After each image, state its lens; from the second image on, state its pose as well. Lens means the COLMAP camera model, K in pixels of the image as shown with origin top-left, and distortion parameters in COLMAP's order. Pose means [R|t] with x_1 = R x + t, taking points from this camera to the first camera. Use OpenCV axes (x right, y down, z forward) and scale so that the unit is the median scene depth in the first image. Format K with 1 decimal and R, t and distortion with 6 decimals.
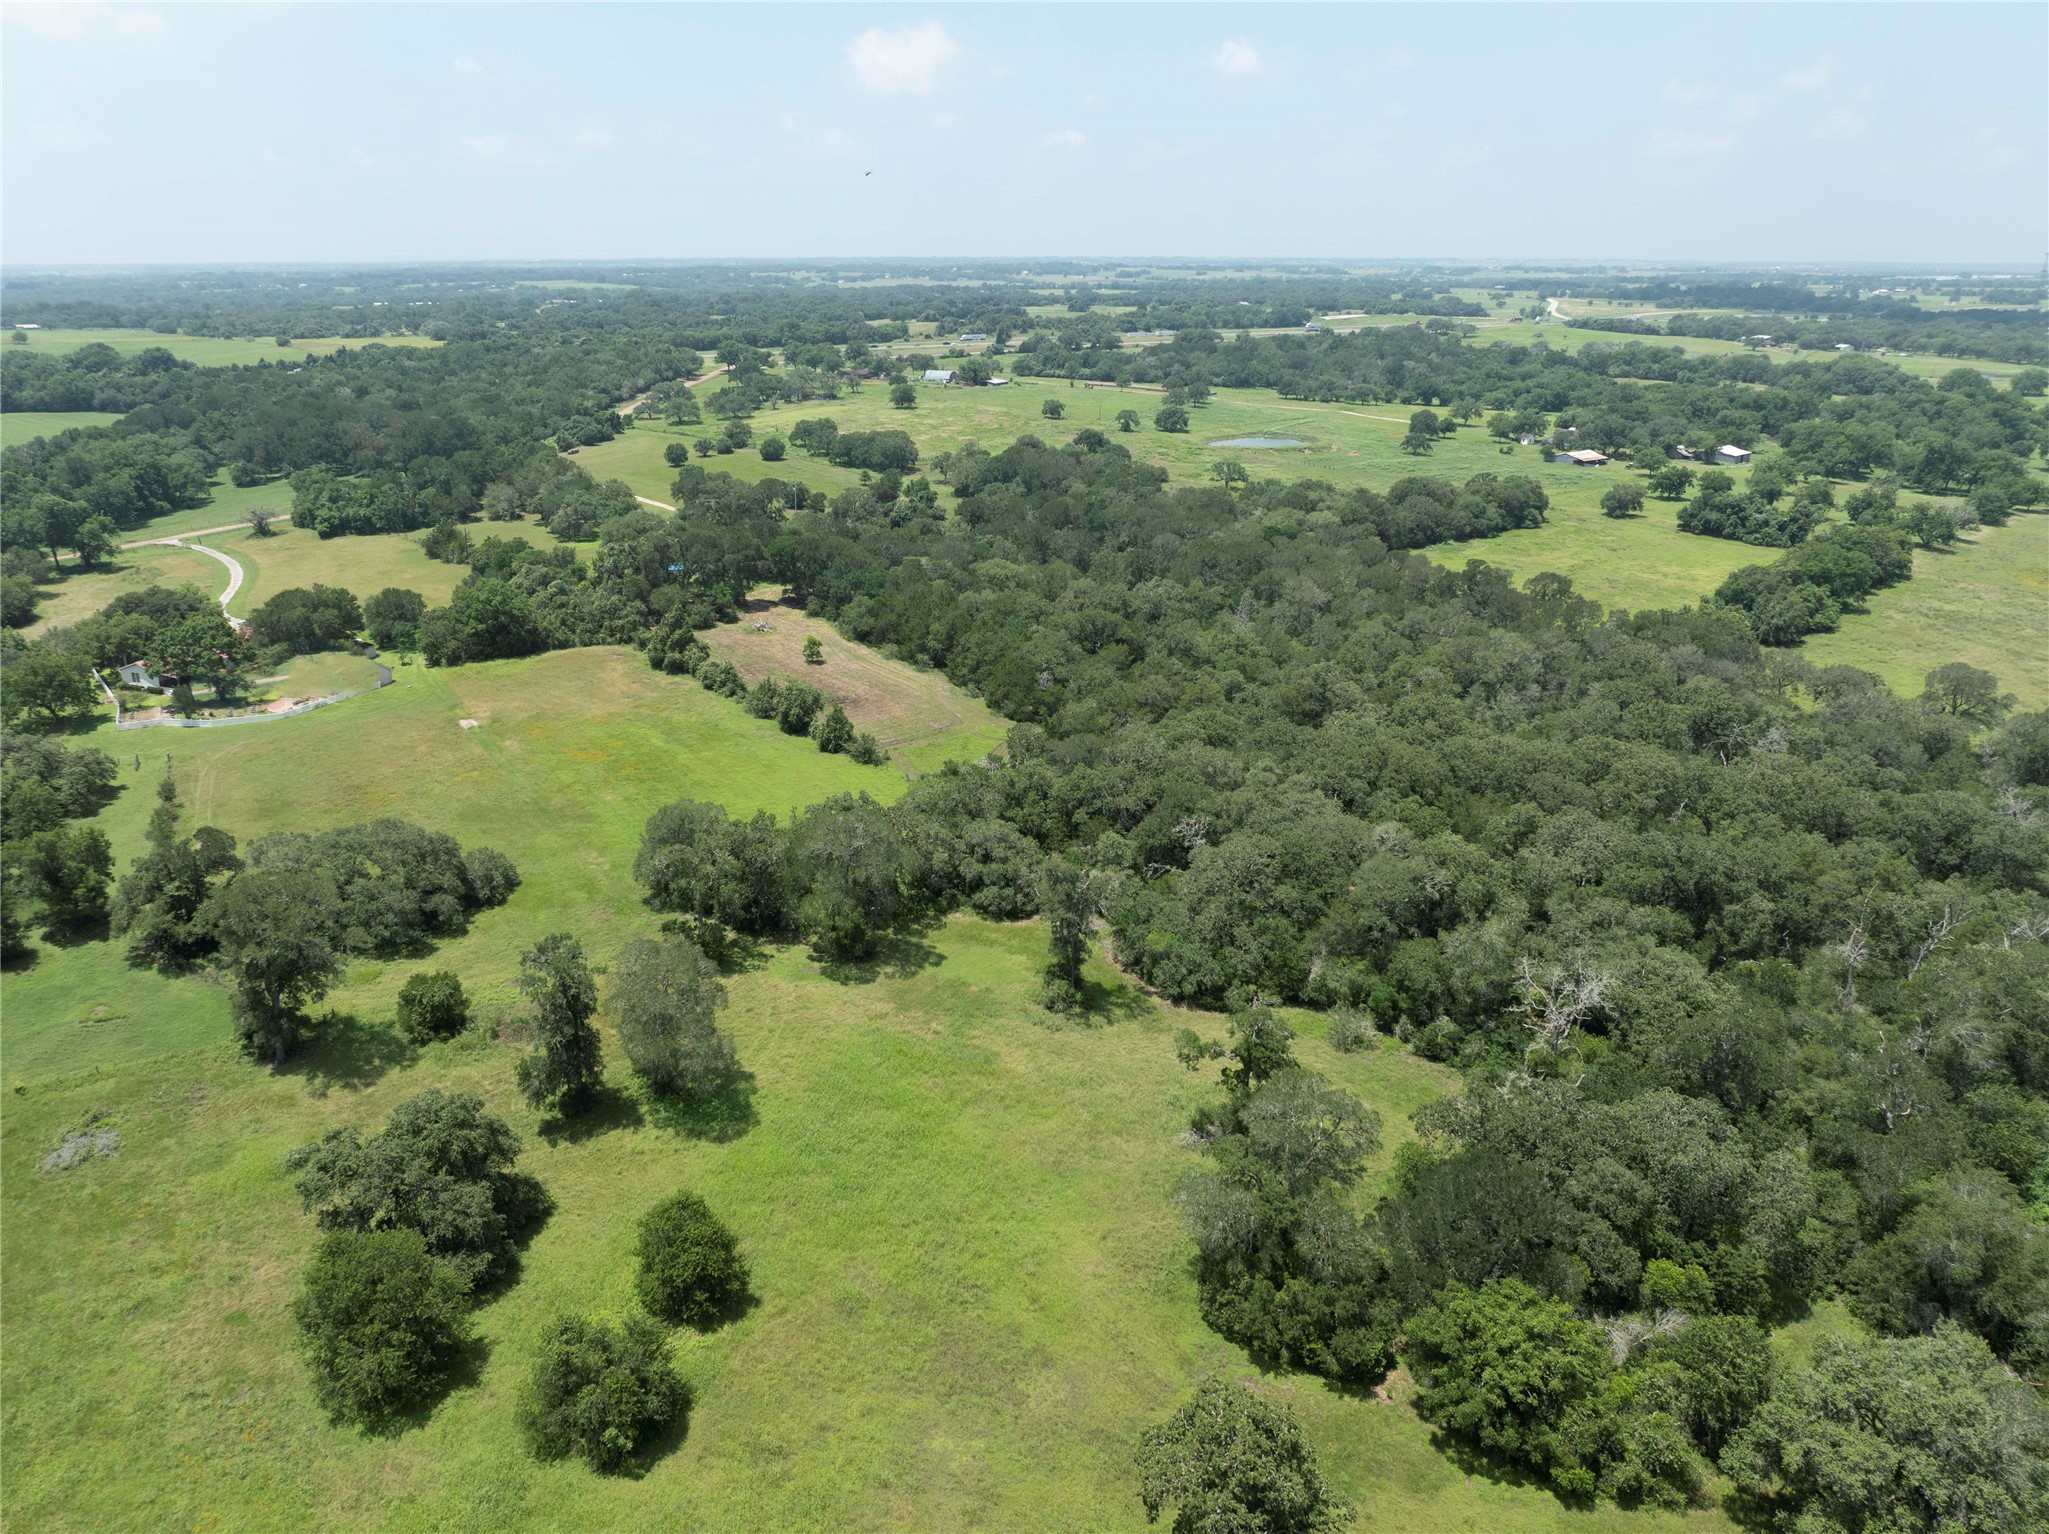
lens RADIAL K [[1550.5, 0, 1032.8], [0, 1550.5, 719.3], [0, 0, 1]] dist [-0.036474, 0.003442]
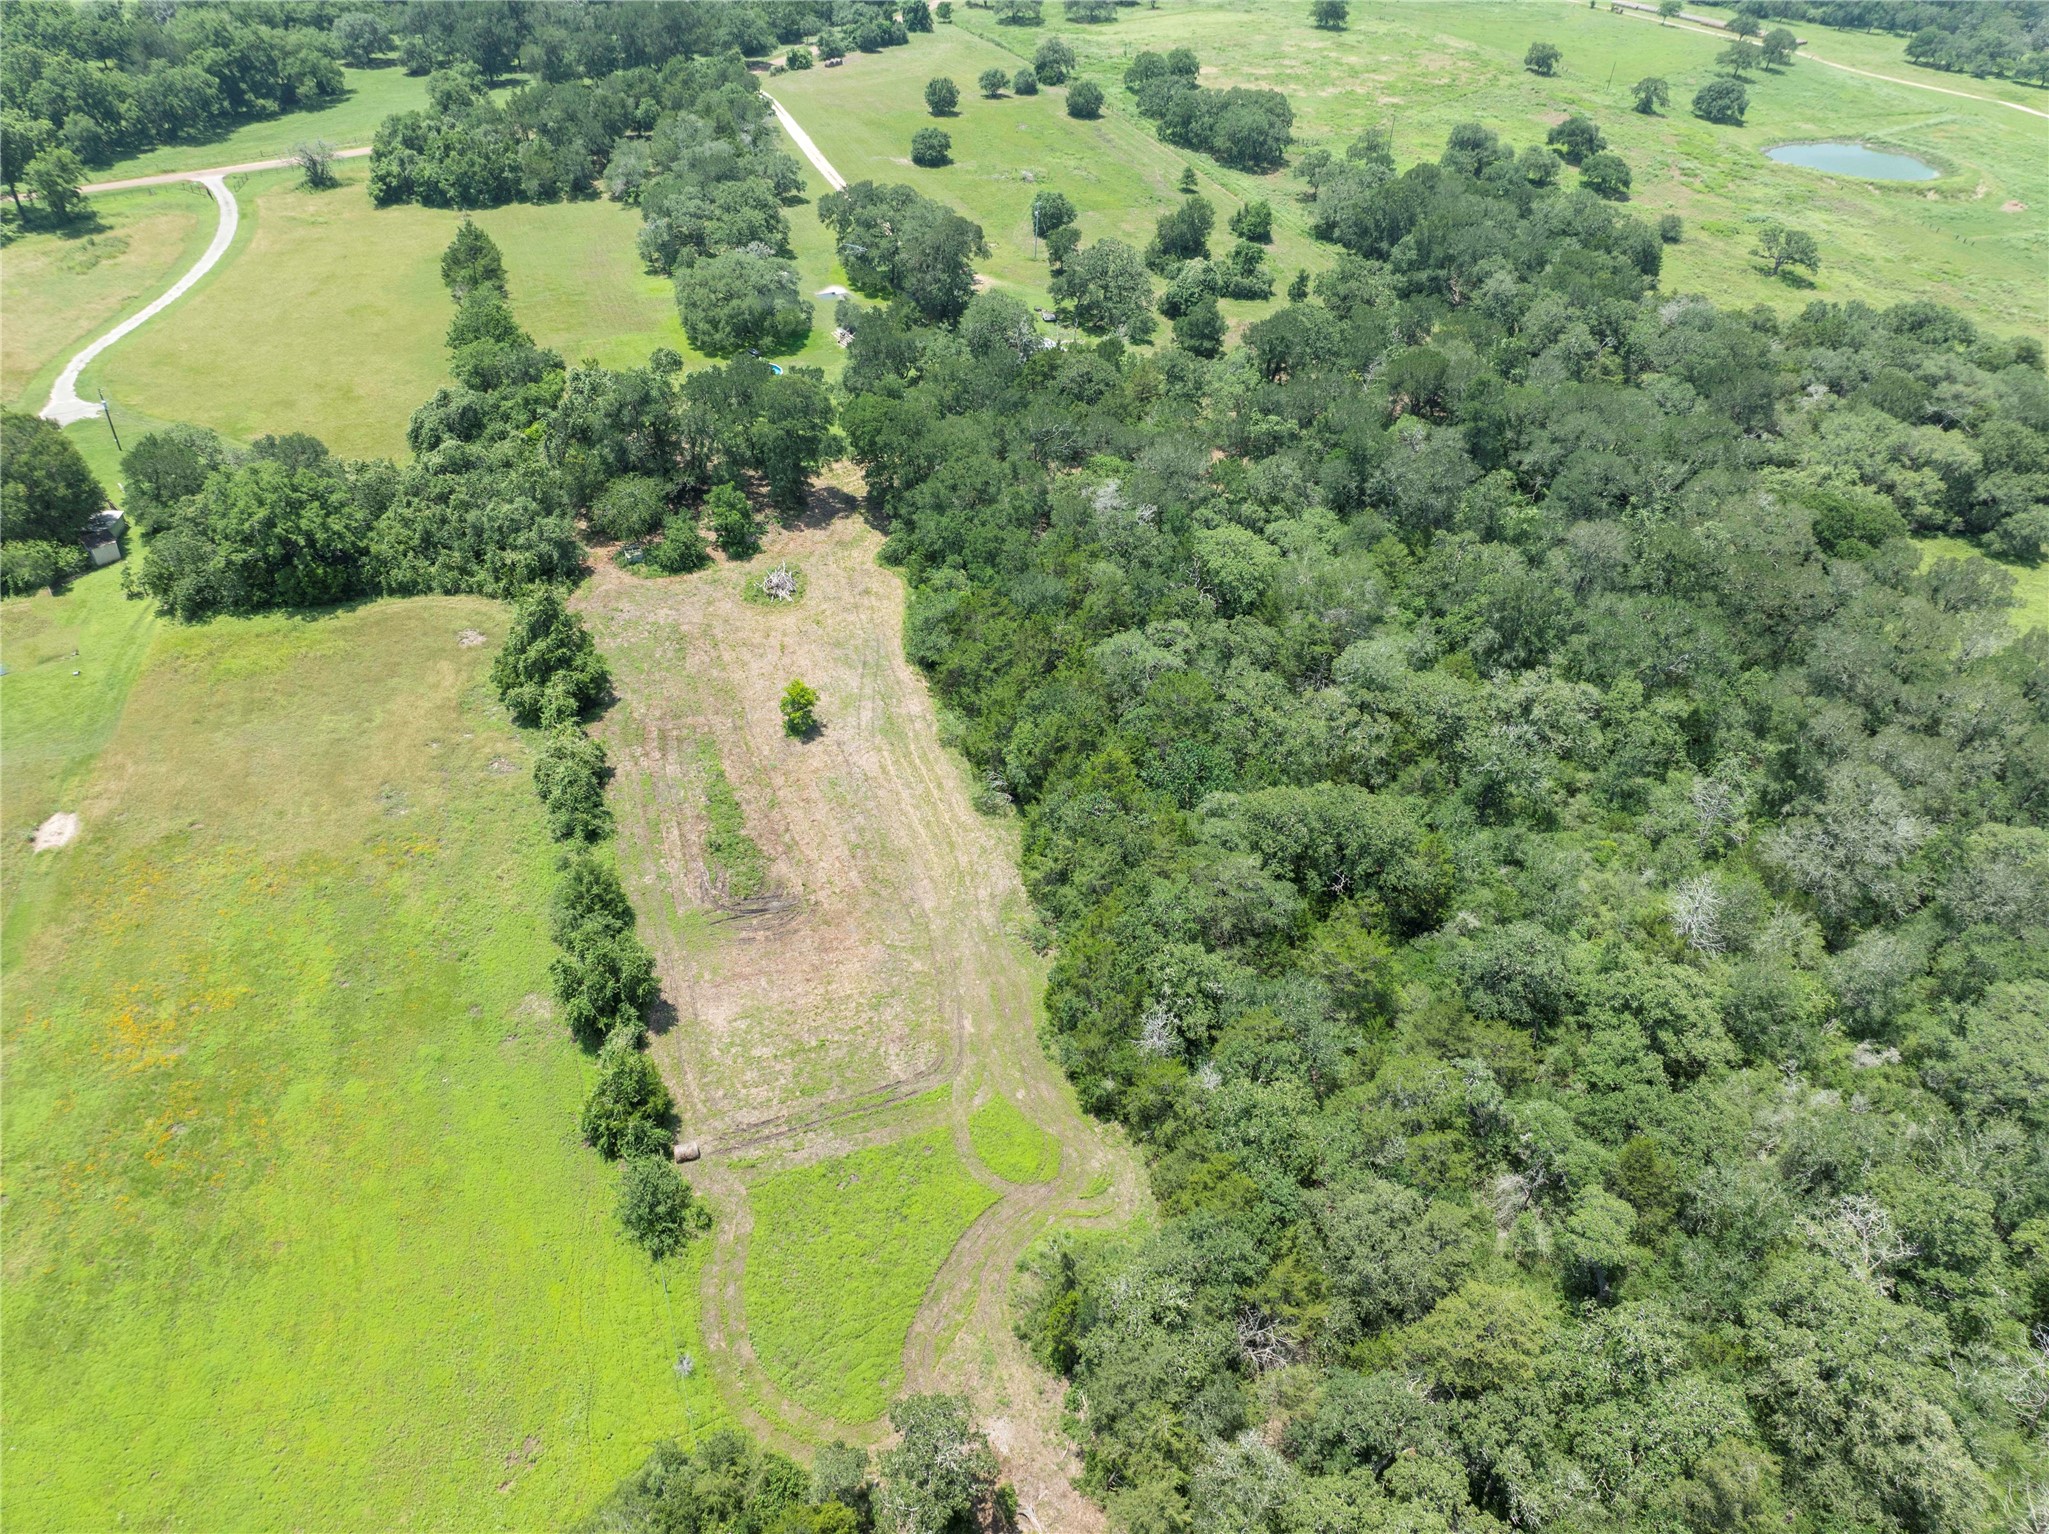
lens RADIAL K [[1550.5, 0, 1032.8], [0, 1550.5, 719.3], [0, 0, 1]] dist [-0.036474, 0.003442]
pose [[0.947243, 0.211952, -0.240431, 0.028932], [-0.138472, 0.947139, 0.289402, -0.106816], [0.289061, -0.240841, 0.926520, 0.294730]]
